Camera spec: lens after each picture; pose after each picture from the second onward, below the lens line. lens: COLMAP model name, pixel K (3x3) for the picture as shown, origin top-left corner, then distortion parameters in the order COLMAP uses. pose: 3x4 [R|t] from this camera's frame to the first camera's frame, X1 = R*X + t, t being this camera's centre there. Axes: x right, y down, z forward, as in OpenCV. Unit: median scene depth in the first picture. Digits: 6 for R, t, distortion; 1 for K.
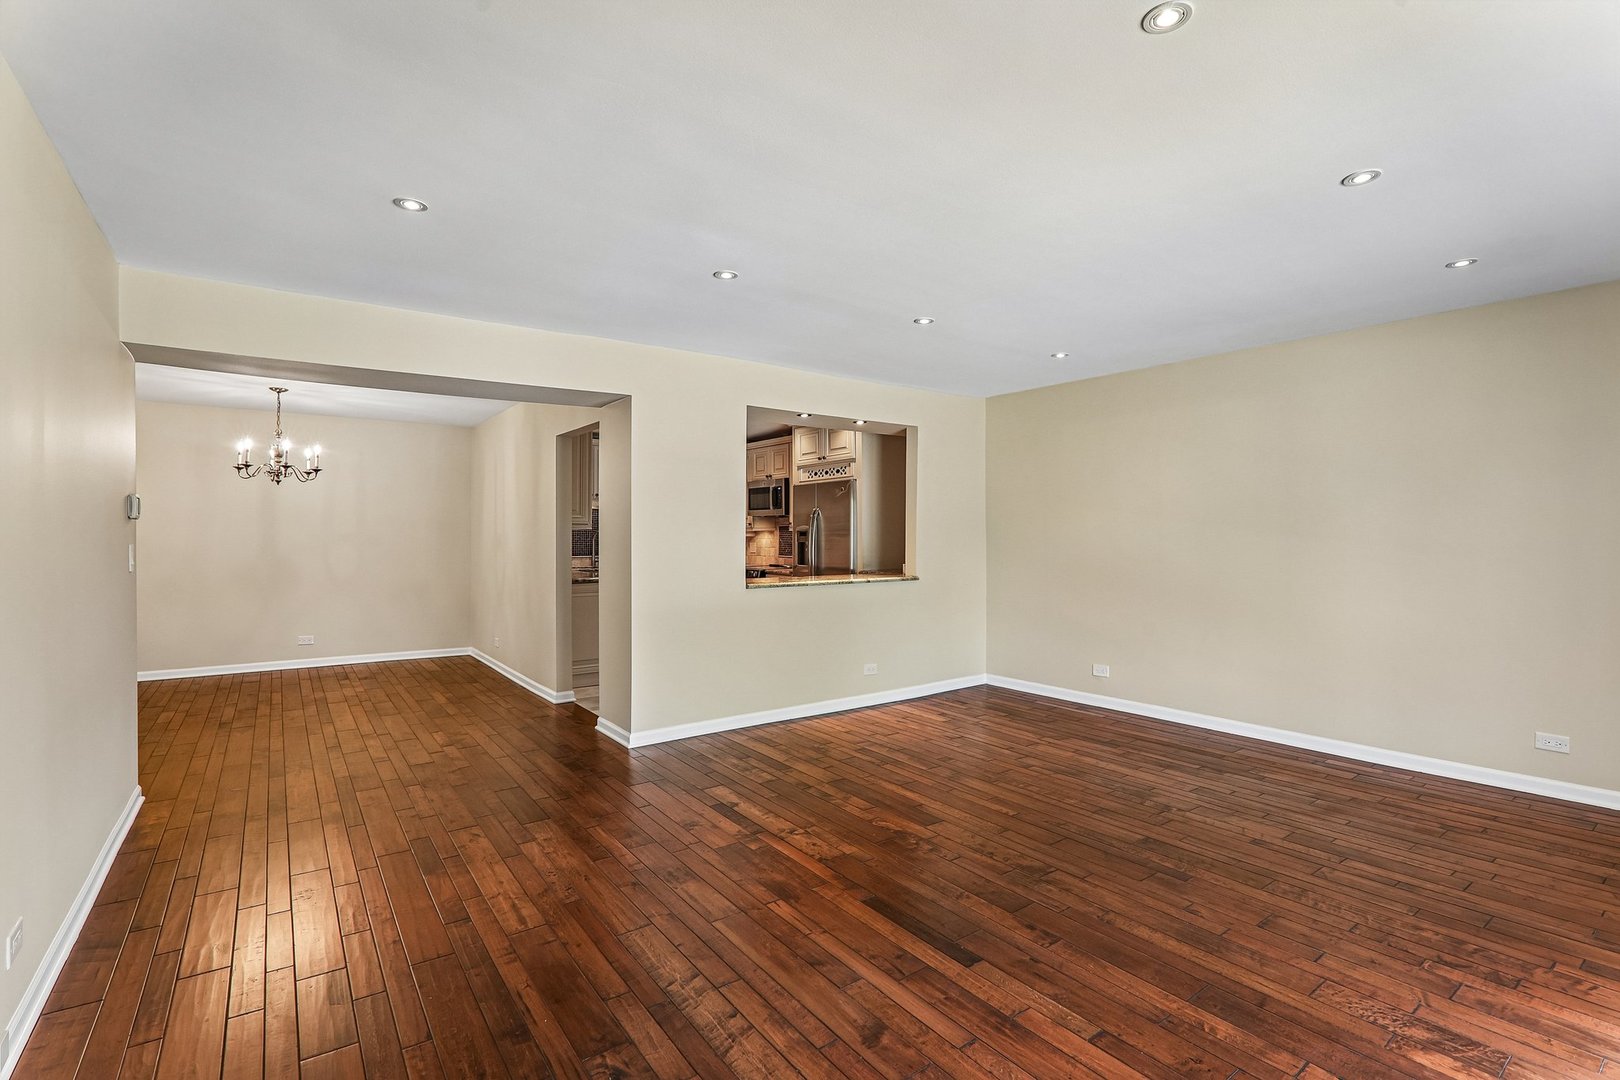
lens RADIAL K [[740.3, 0, 813.4], [0, 740.3, 542.6], [0, 0, 1]] dist [-0.019709, 0.002313]
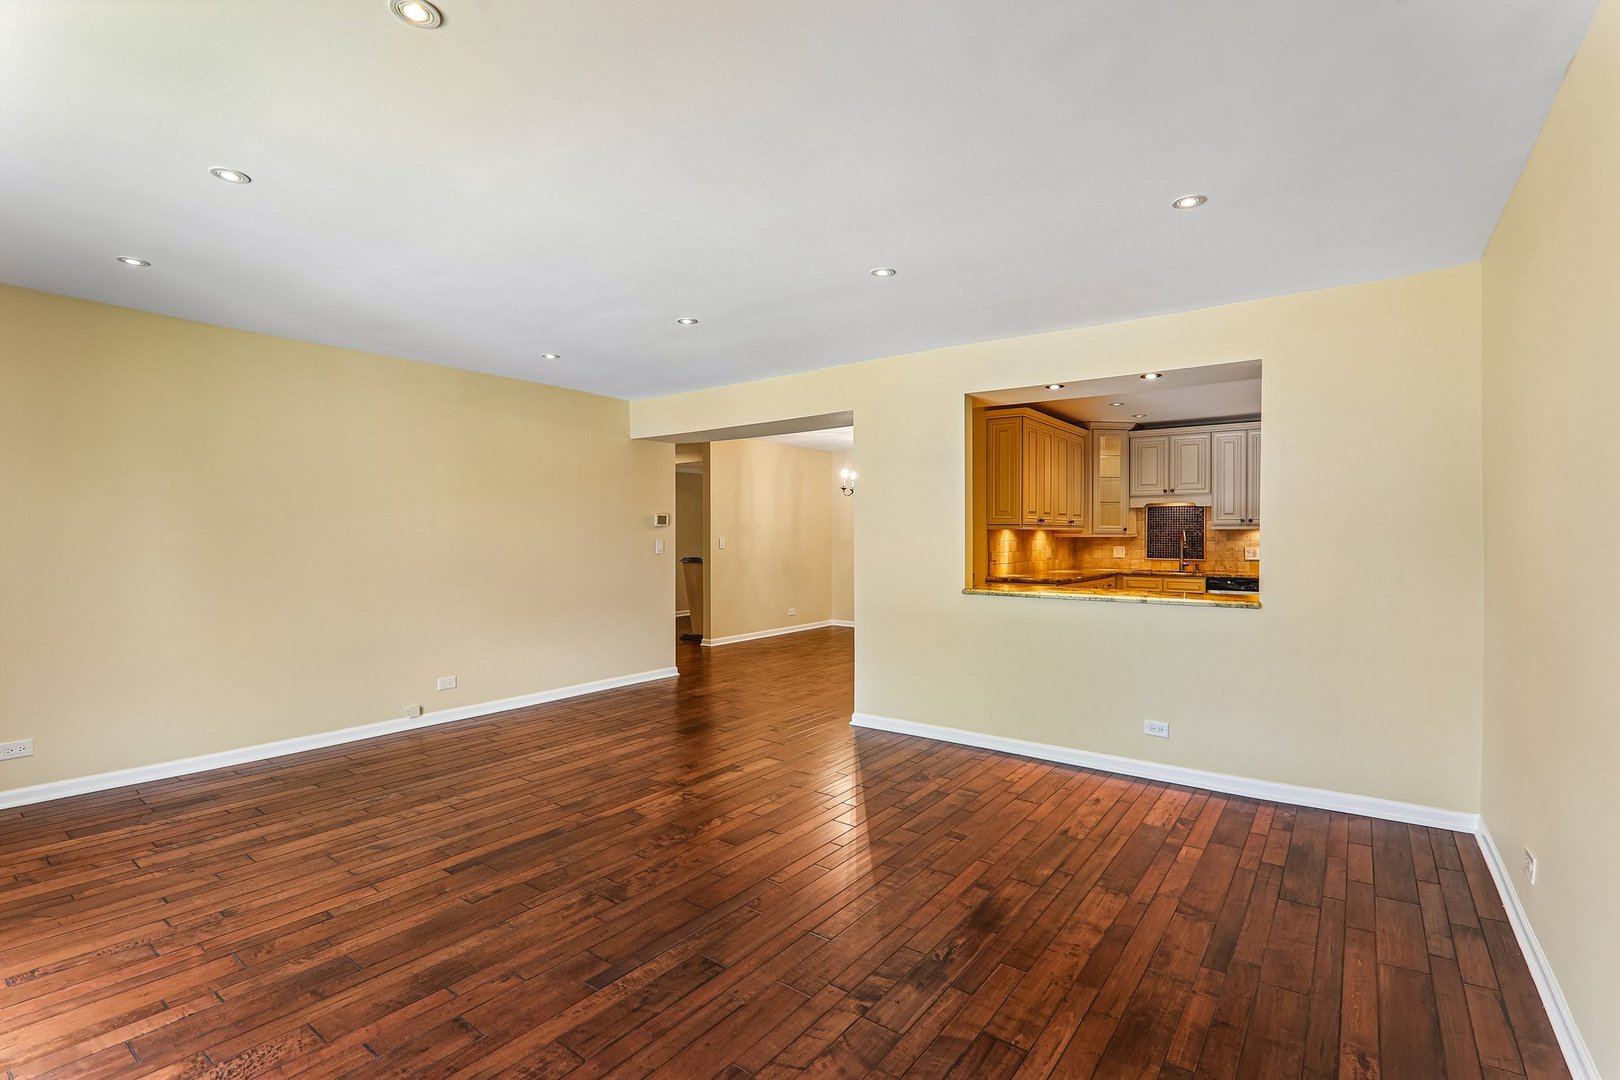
lens RADIAL K [[740.3, 0, 821.5], [0, 740.3, 544.4], [0, 0, 1]] dist [-0.019709, 0.002313]
pose [[0.300365, 0.013034, -0.953735, 0.955133], [-0.011312, 0.999885, 0.010102, -0.008195], [0.953757, 0.007754, 0.300478, 0.726746]]
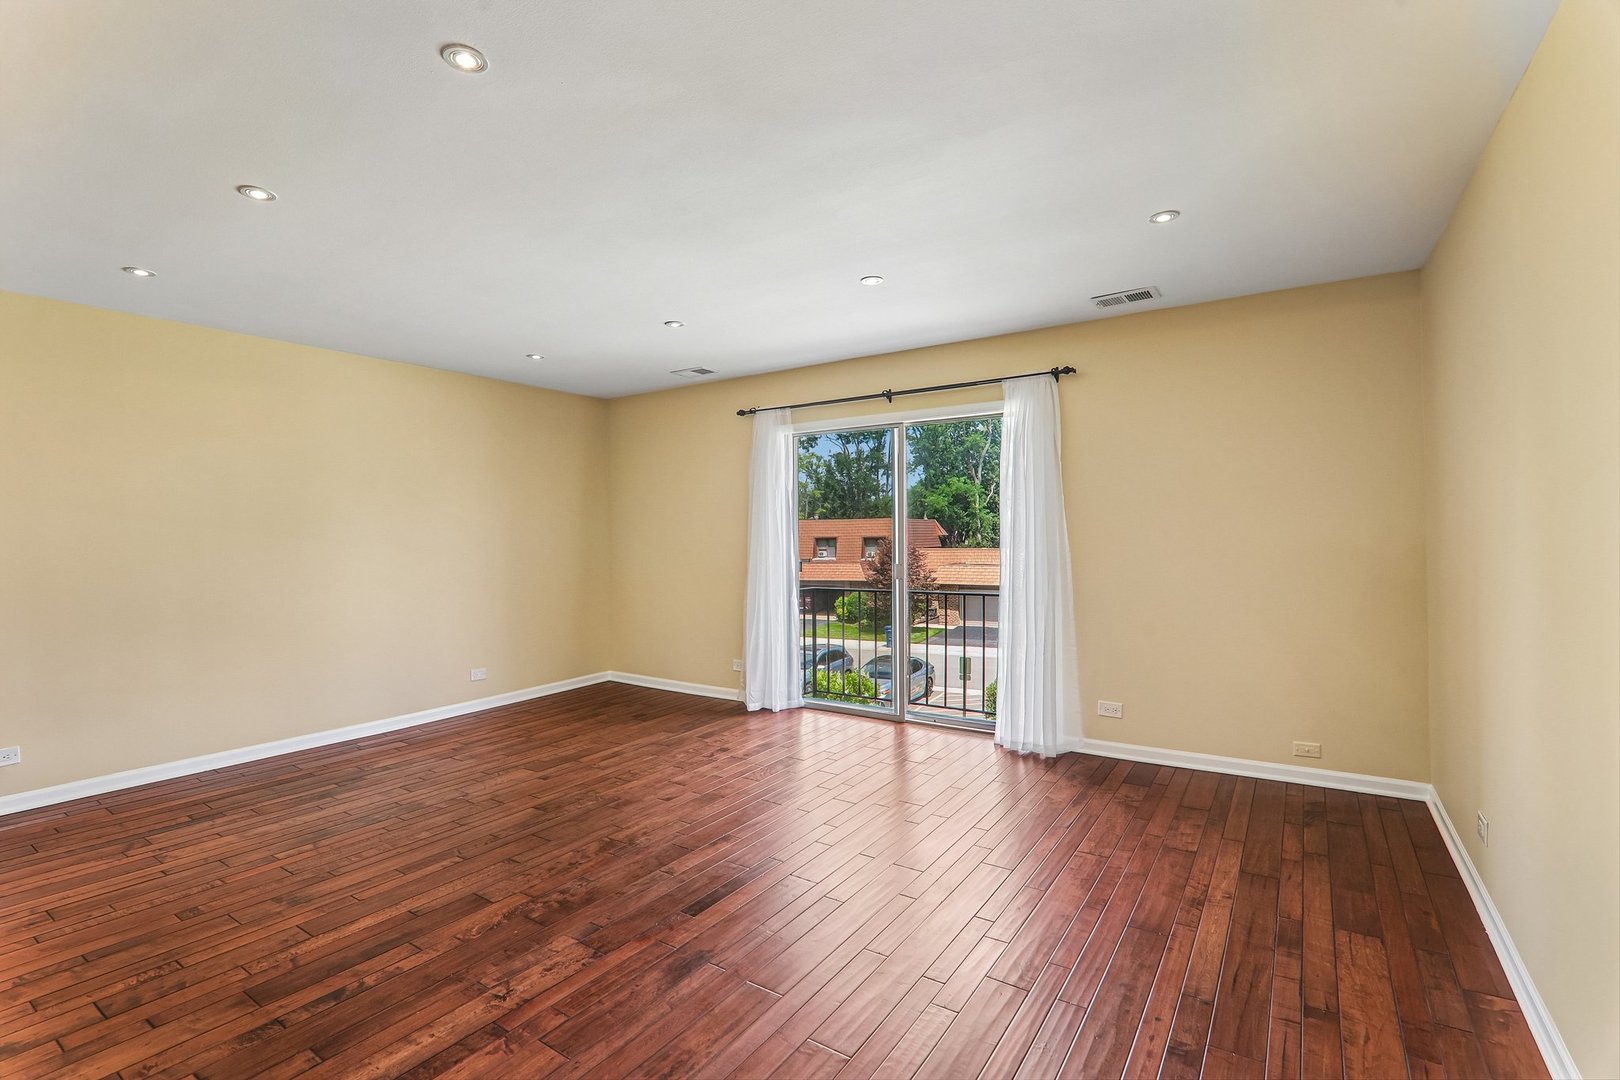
lens RADIAL K [[740.3, 0, 803.3], [0, 740.3, 532.5], [0, 0, 1]] dist [-0.019709, 0.002313]
pose [[-0.335184, 0.007221, 0.942125, -0.613072], [0.020845, 0.999783, -0.000246, -0.004837], [-0.941922, 0.019556, -0.335262, 0.816022]]
